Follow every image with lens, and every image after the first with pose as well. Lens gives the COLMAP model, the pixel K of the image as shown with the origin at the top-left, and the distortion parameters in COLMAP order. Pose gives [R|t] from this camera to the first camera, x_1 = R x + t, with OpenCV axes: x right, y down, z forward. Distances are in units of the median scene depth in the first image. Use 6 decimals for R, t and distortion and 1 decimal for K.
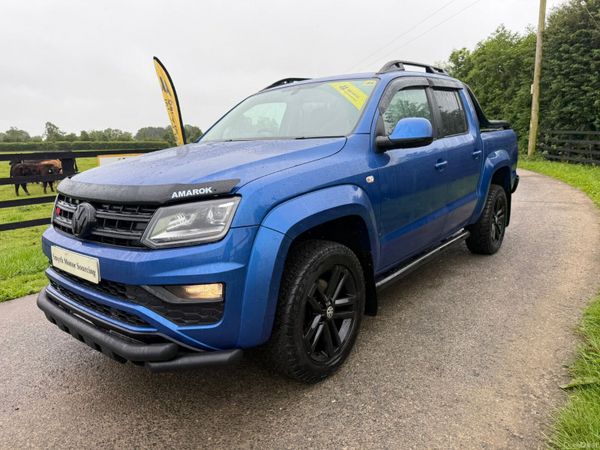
lens RADIAL K [[429.8, 0, 300.0], [0, 429.8, 225.6], [0, 0, 1]] dist [0.030368, -0.034366]
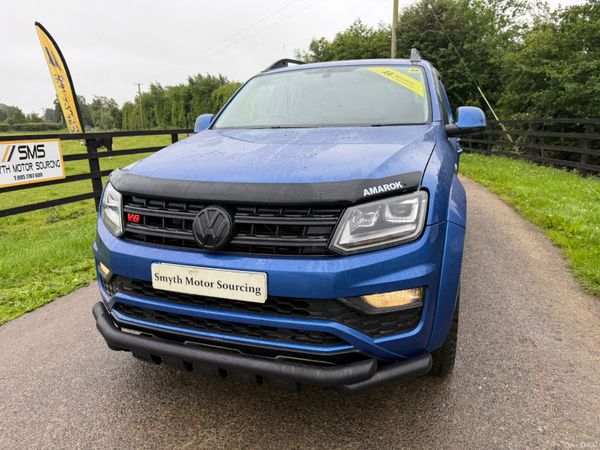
lens RADIAL K [[429.8, 0, 303.1], [0, 429.8, 226.7], [0, 0, 1]] dist [0.030368, -0.034366]
pose [[0.938348, -0.070613, 0.338403, -0.561005], [0.058309, 0.997220, 0.046402, -0.038479], [-0.340739, -0.023809, 0.939856, 0.171678]]
